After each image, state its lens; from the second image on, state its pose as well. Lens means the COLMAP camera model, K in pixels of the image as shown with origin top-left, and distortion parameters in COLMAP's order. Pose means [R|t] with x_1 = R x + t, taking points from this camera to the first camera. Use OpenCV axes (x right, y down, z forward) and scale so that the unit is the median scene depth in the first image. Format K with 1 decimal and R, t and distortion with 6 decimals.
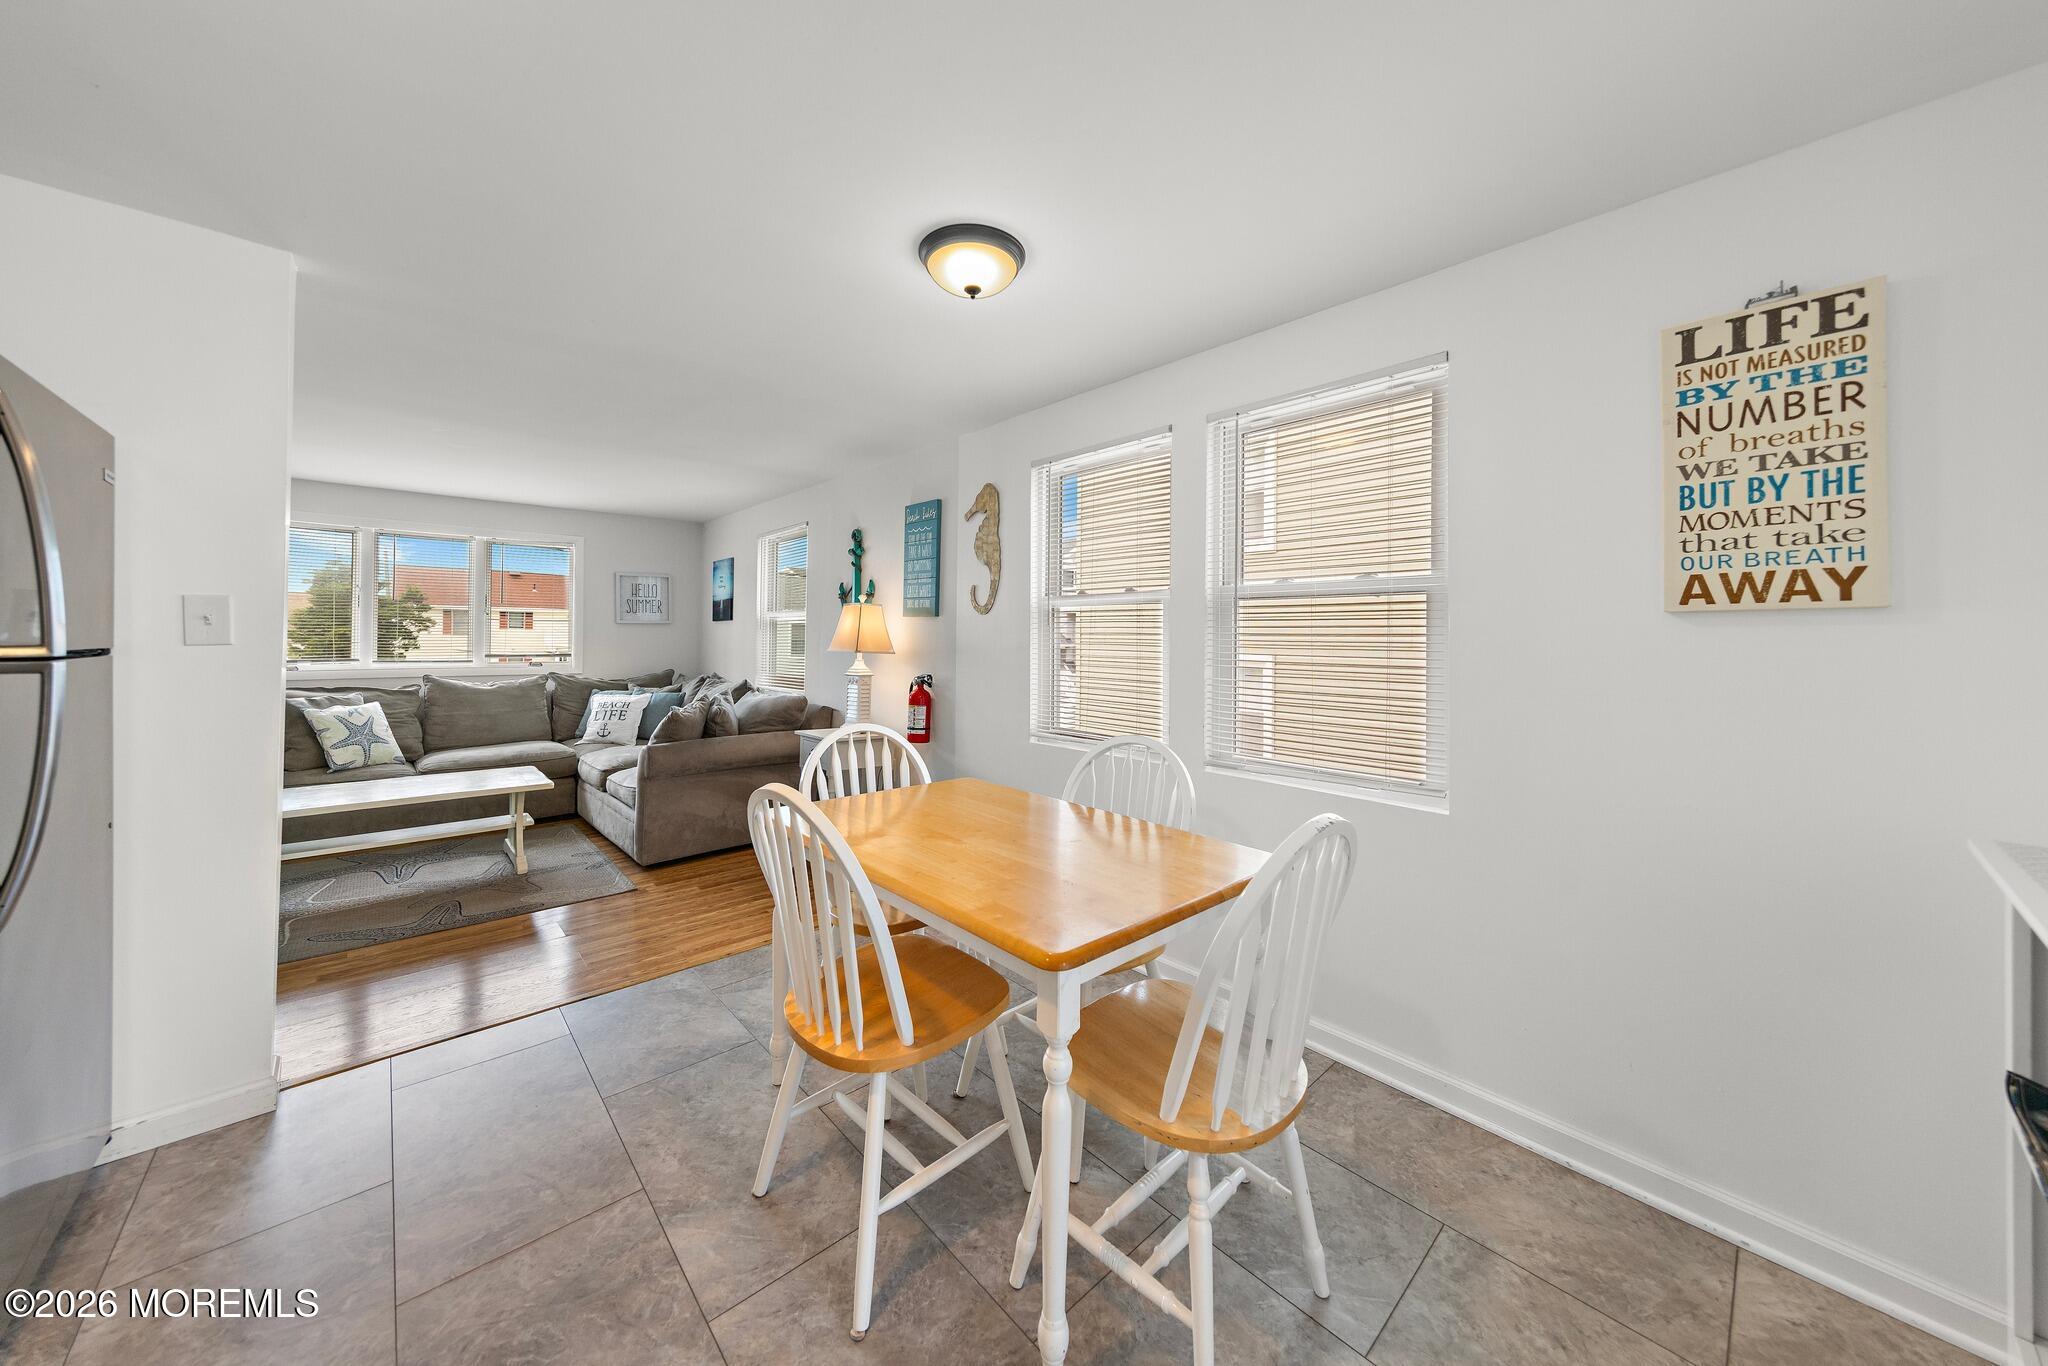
lens RADIAL K [[692.3, 0, 1039.3], [0, 692.3, 633.7], [0, 0, 1]] dist [-0.002010, -0.000054]
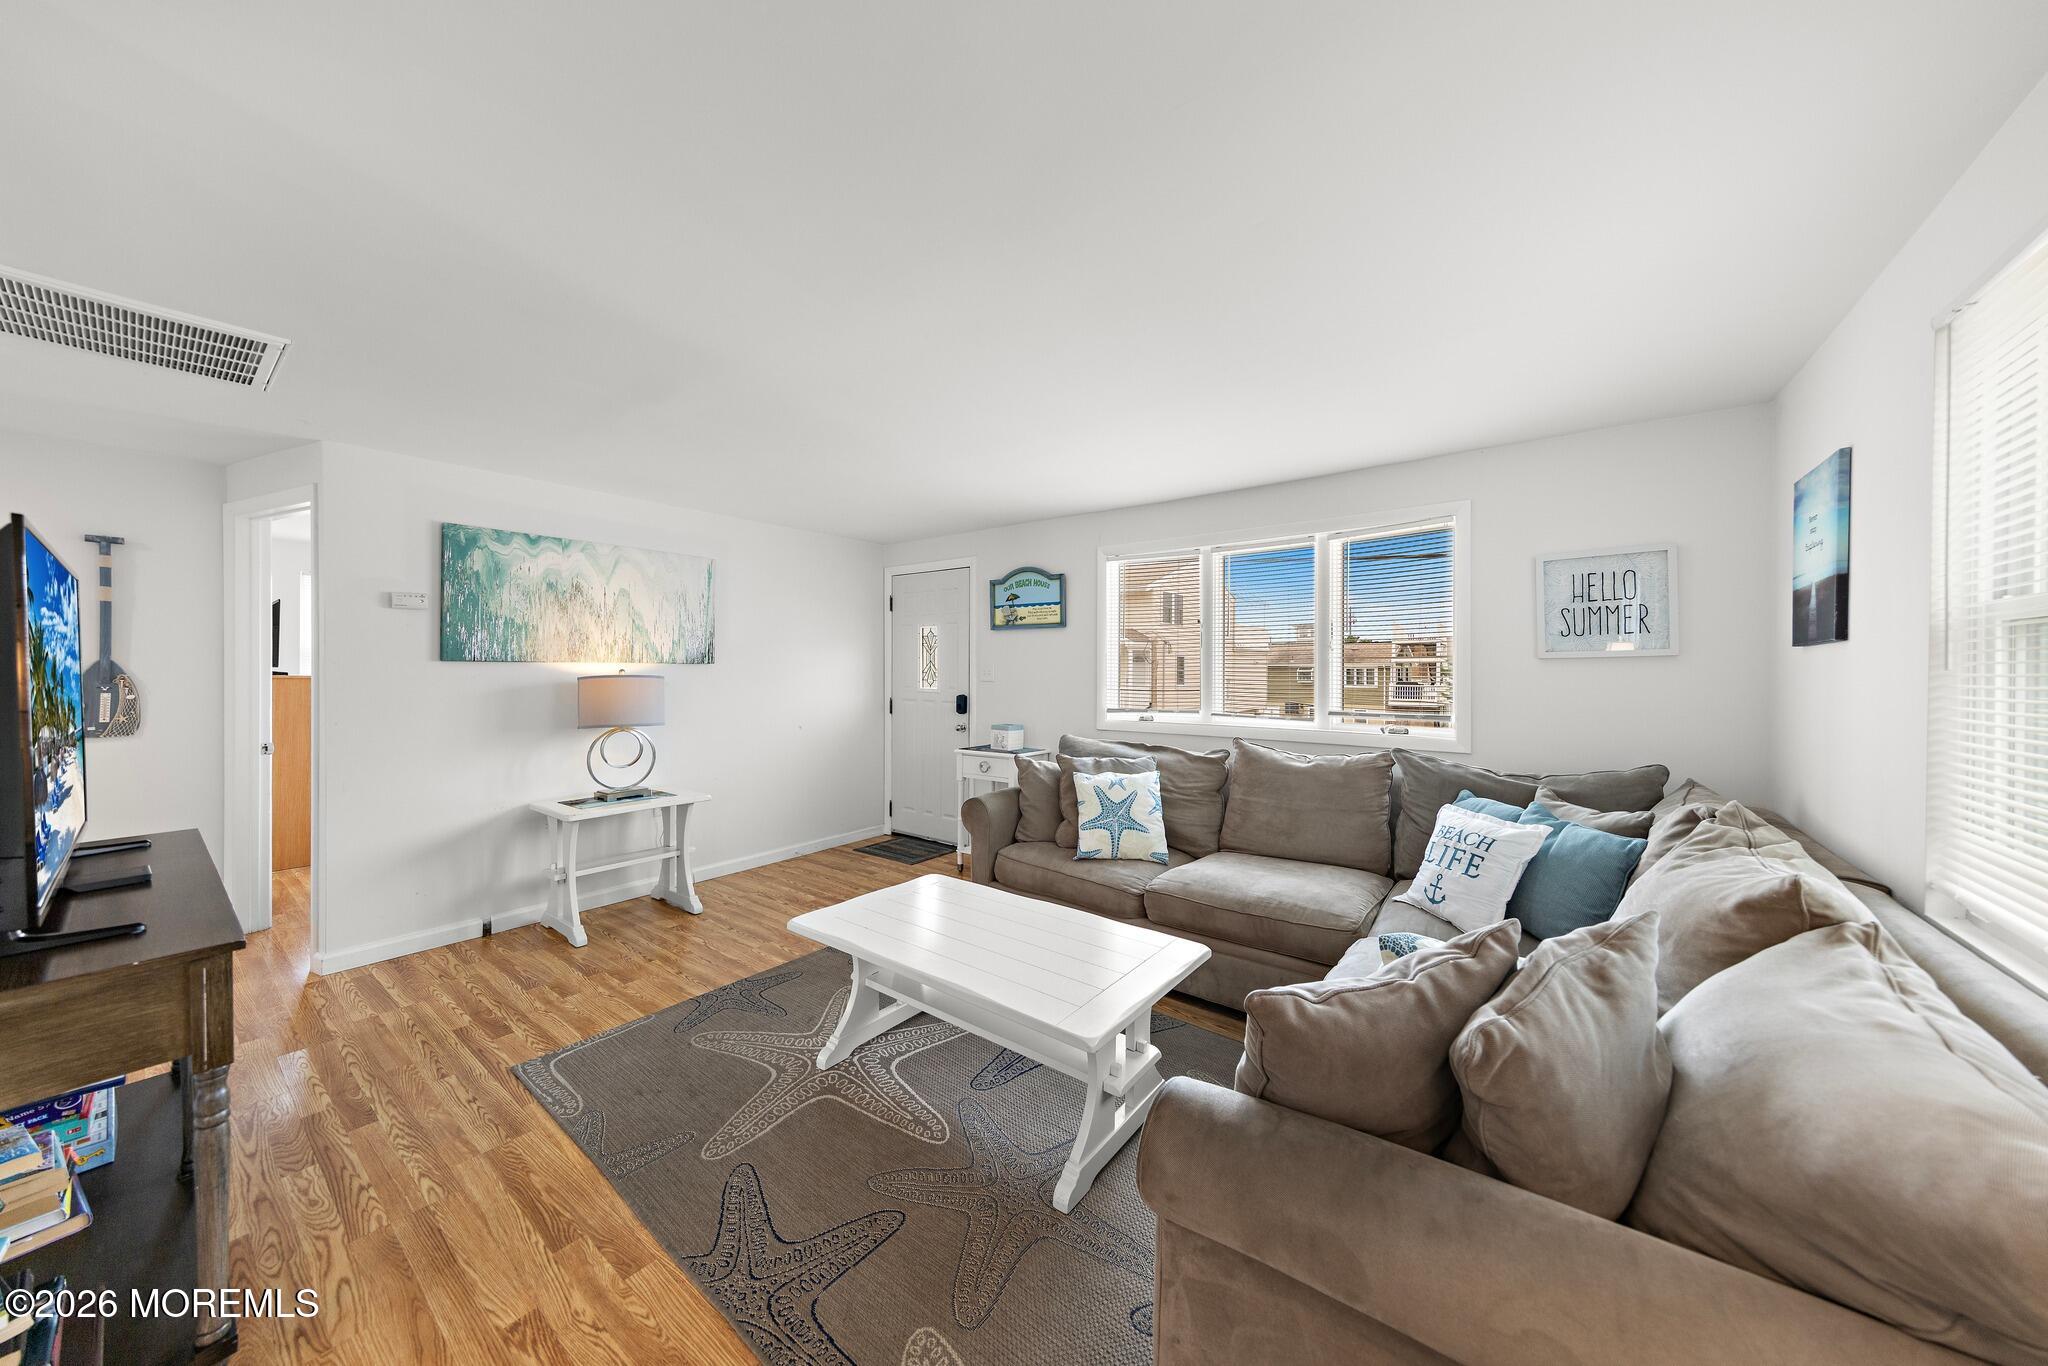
lens RADIAL K [[692.3, 0, 1026.9], [0, 692.3, 675.1], [0, 0, 1]] dist [-0.002010, -0.000054]
pose [[0.165865, 0.000066, -0.986149, -0.238196], [0.002799, 0.999996, 0.000538, -0.005734], [0.986145, -0.002849, 0.165864, 0.719019]]
